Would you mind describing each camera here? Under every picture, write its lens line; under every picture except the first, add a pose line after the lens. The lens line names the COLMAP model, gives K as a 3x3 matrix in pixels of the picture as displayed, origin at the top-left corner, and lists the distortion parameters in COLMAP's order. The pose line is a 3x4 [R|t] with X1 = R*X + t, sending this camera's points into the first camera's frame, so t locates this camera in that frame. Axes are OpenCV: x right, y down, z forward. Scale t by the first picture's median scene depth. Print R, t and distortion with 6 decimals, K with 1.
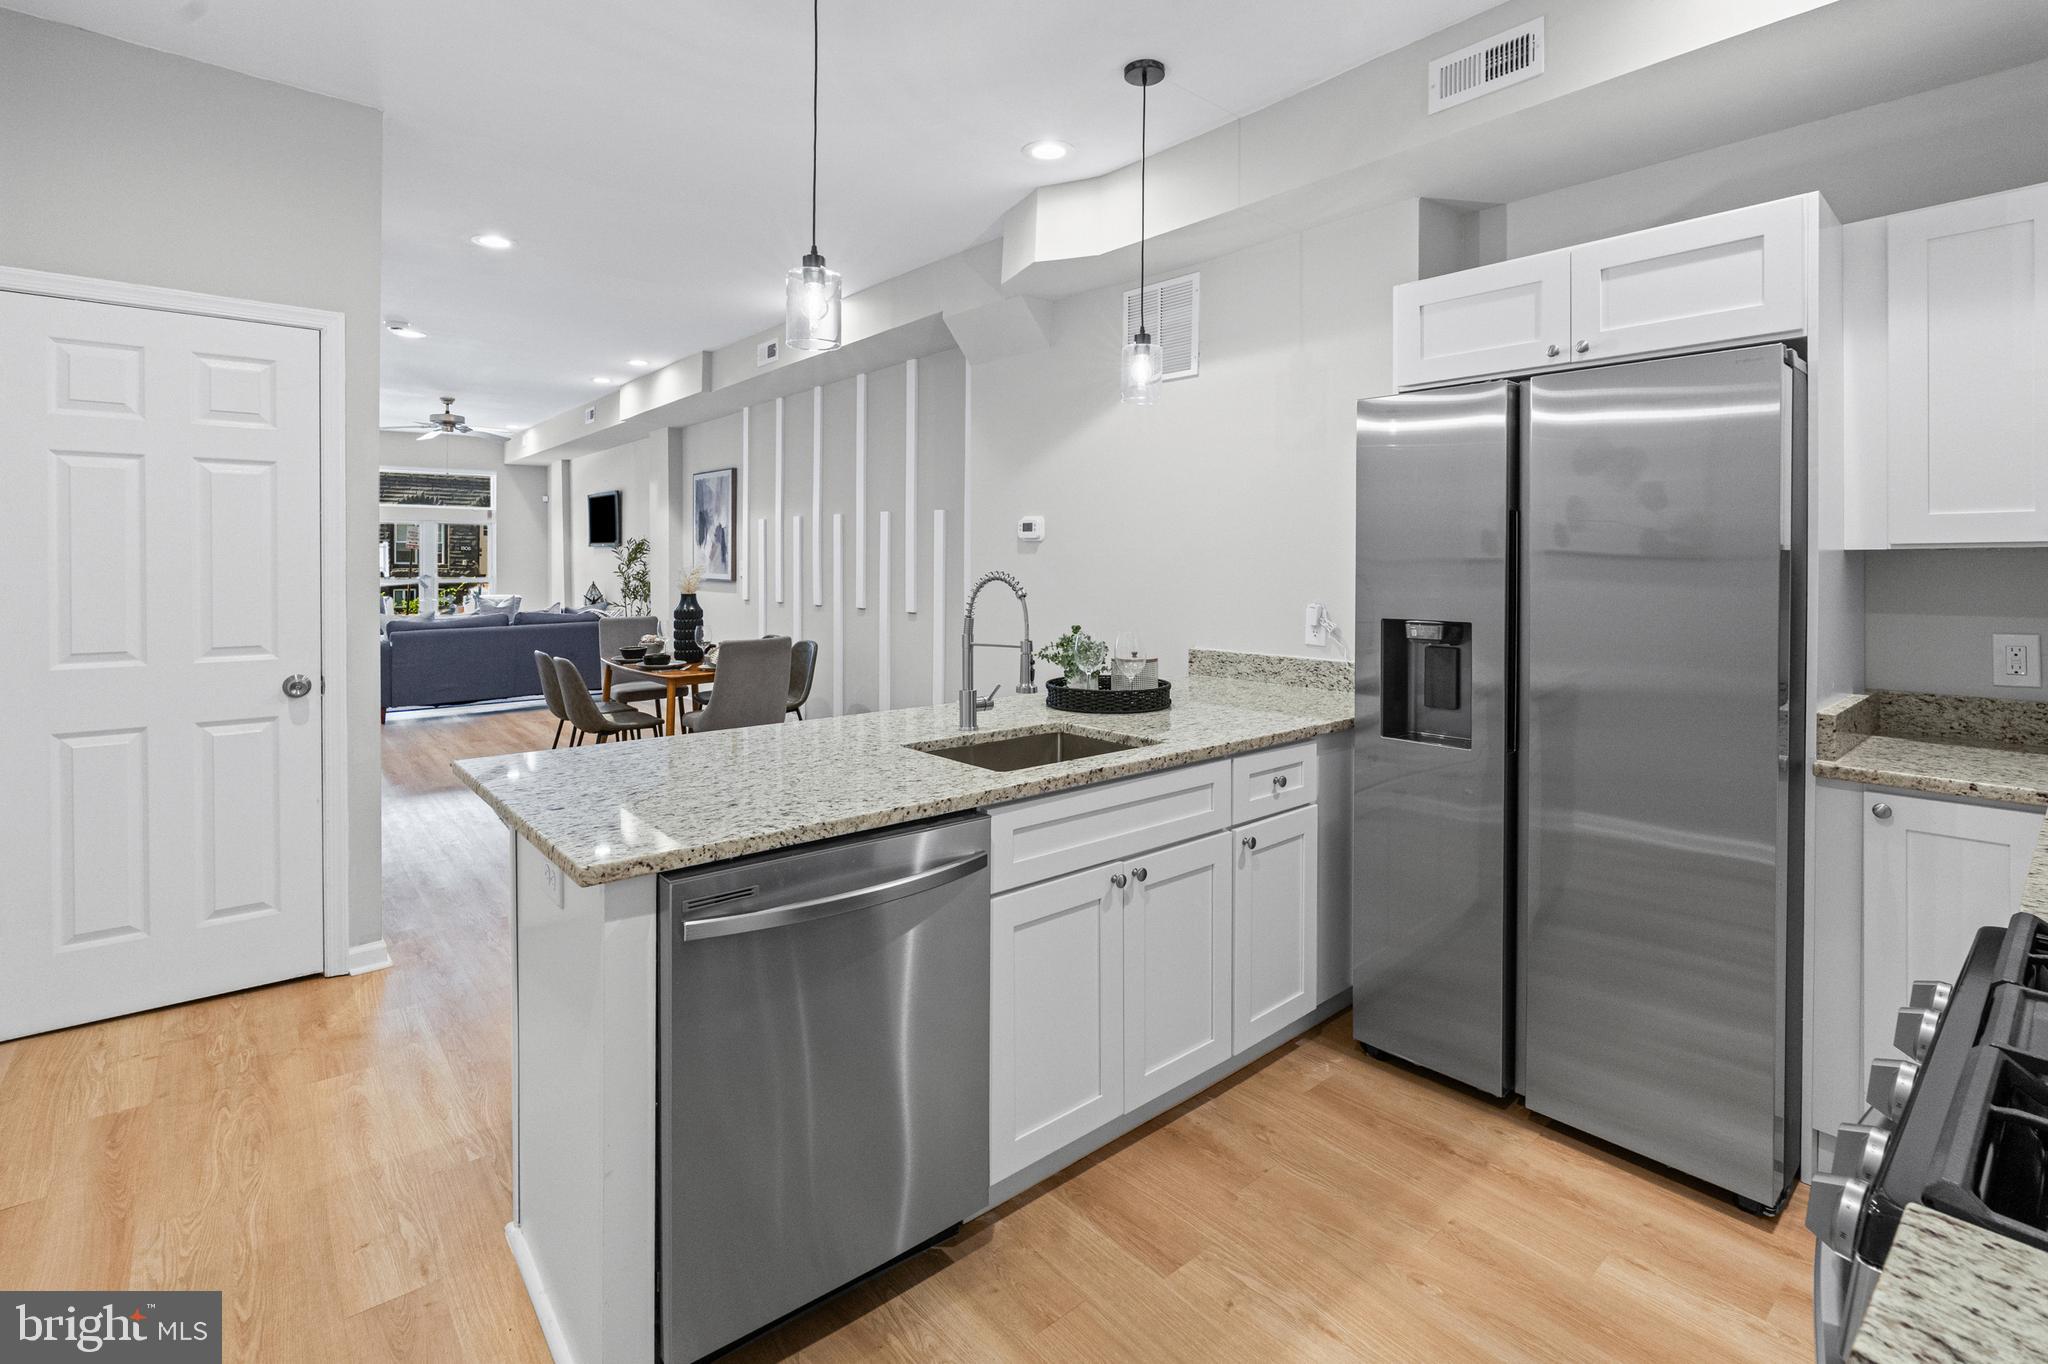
lens RADIAL K [[941.0, 0, 1028.3], [0, 941.0, 564.6], [0, 0, 1]] dist [-0.000480, -0.000166]
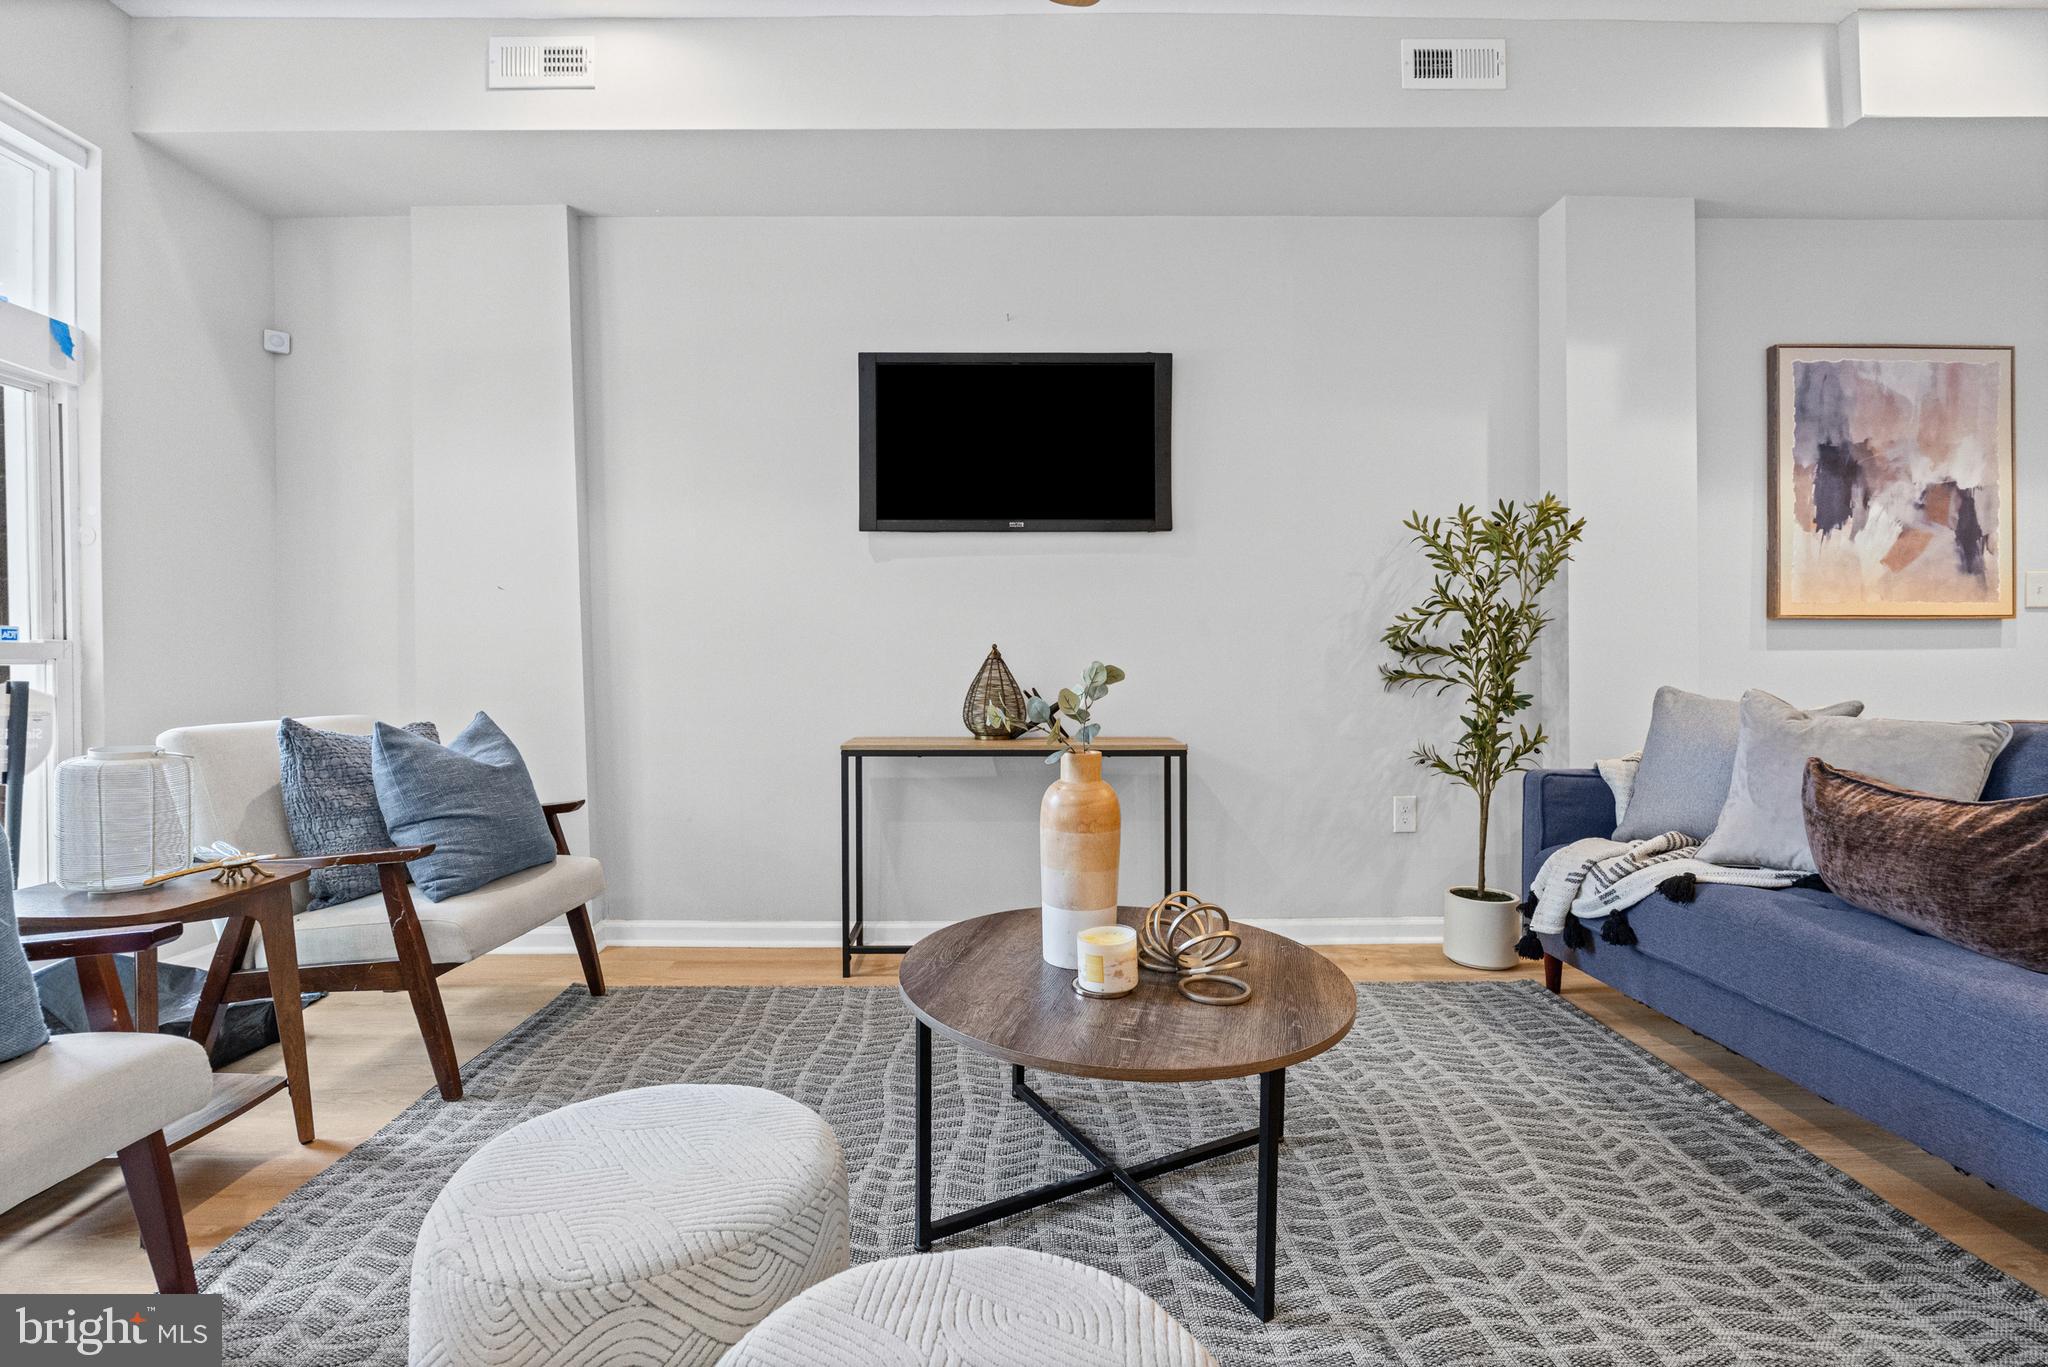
lens RADIAL K [[920.1, 0, 1019.5], [0, 920.1, 678.8], [0, 0, 1]] dist [-0.005143, 0.000005]
pose [[0.638653, -0.013308, 0.769380, -2.412566], [0.012499, 0.999898, 0.006921, 0.095259], [-0.769393, 0.005196, 0.638754, 2.867724]]
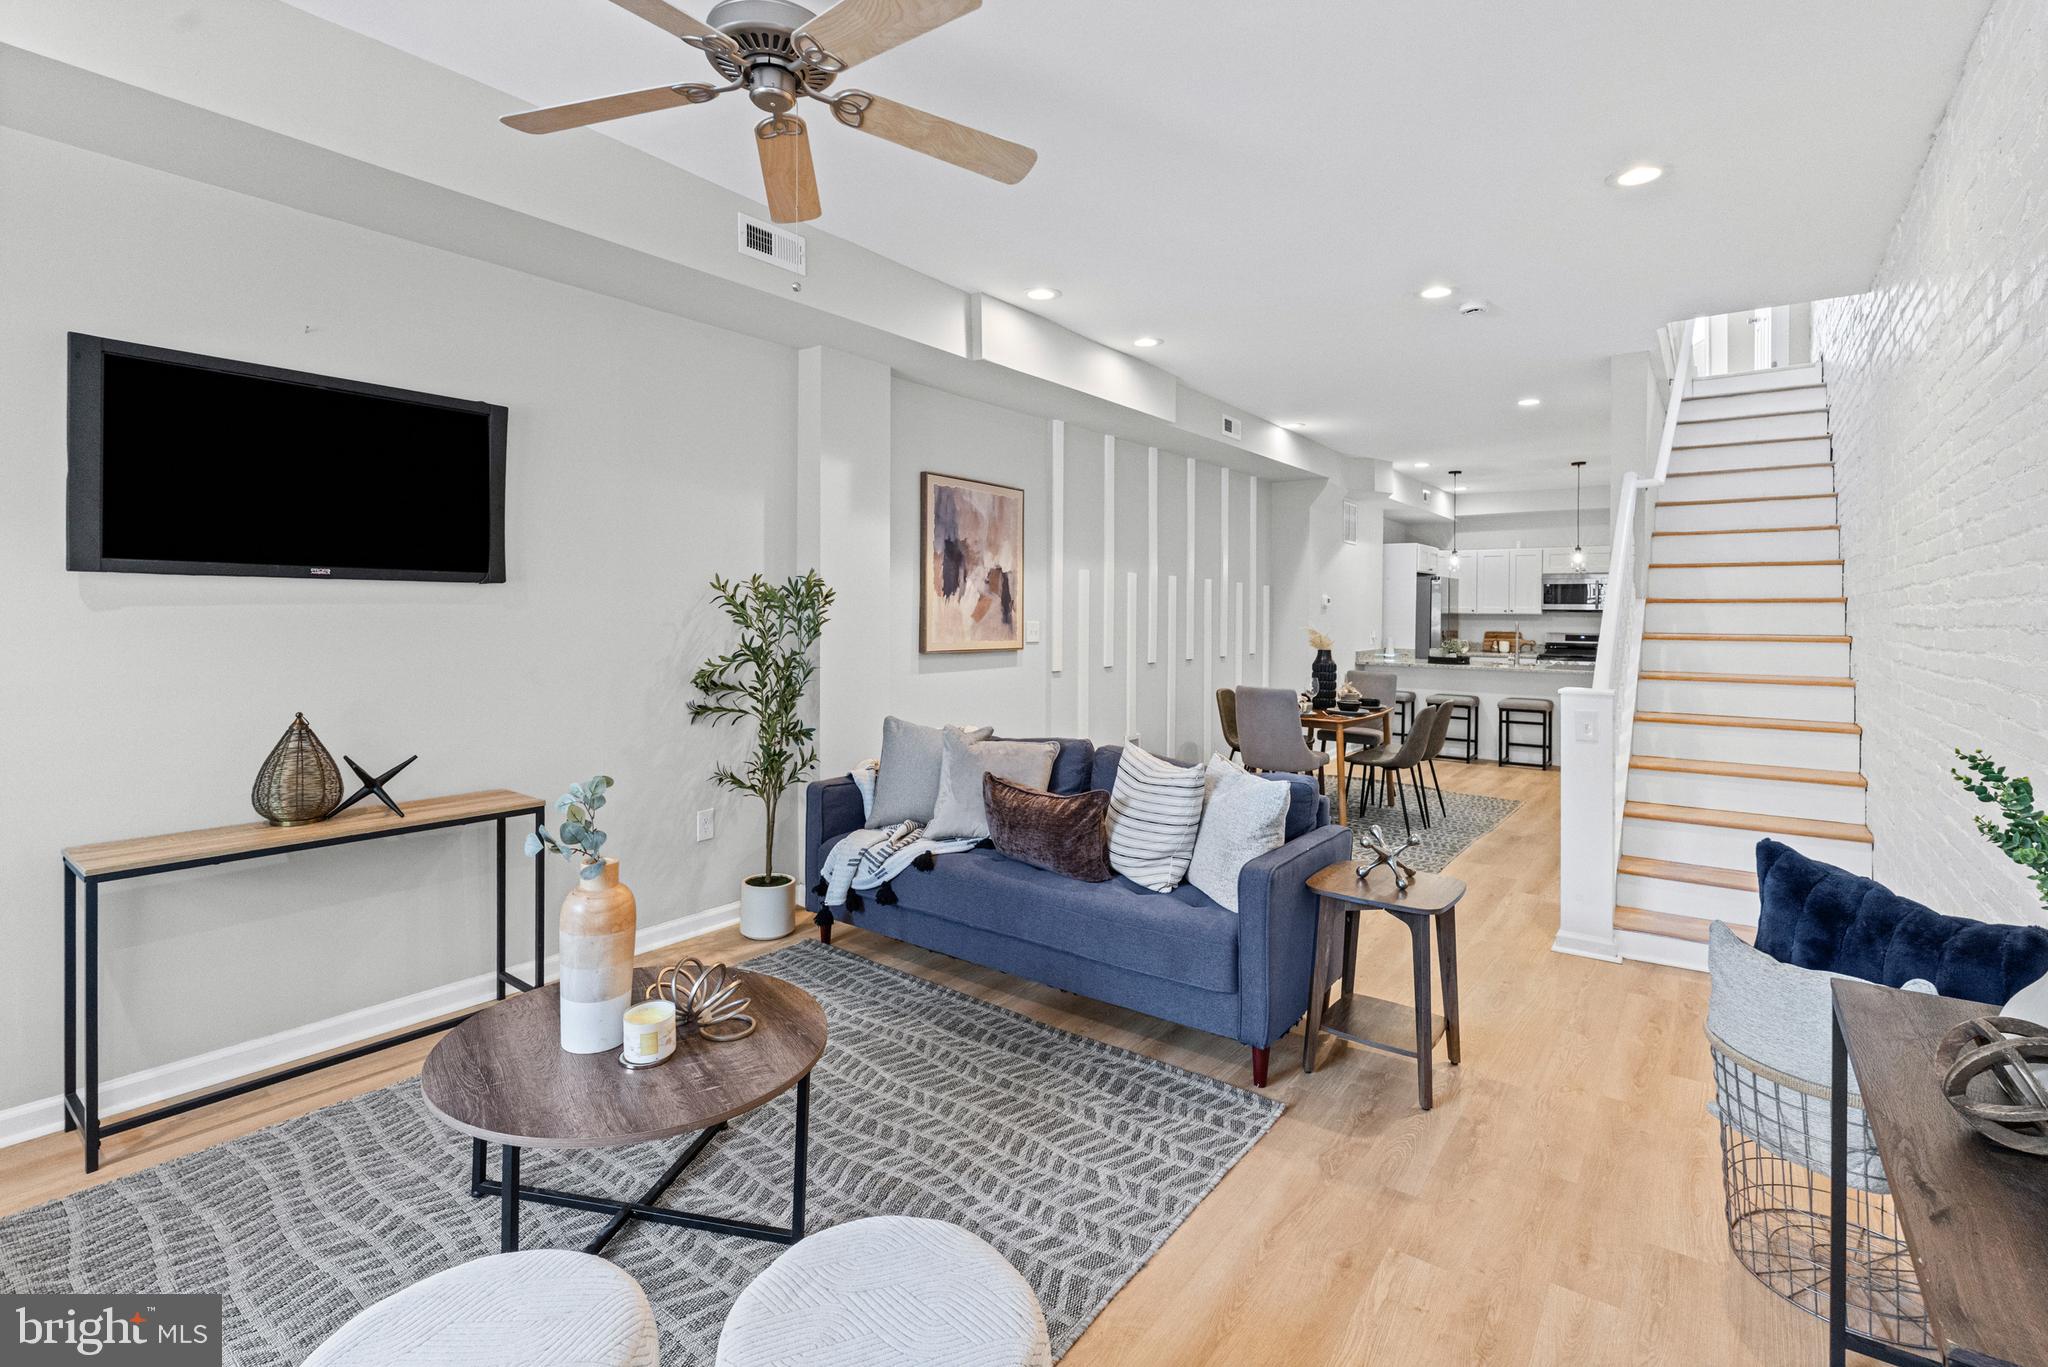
lens RADIAL K [[945.0, 0, 1027.7], [0, 945.0, 619.1], [0, 0, 1]] dist [-0.002298, 0.000188]
pose [[-0.220264, -0.017702, 0.975280, -2.684508], [-0.005217, 0.999842, 0.016969, -0.046819], [-0.975426, -0.001351, -0.220322, 3.061062]]
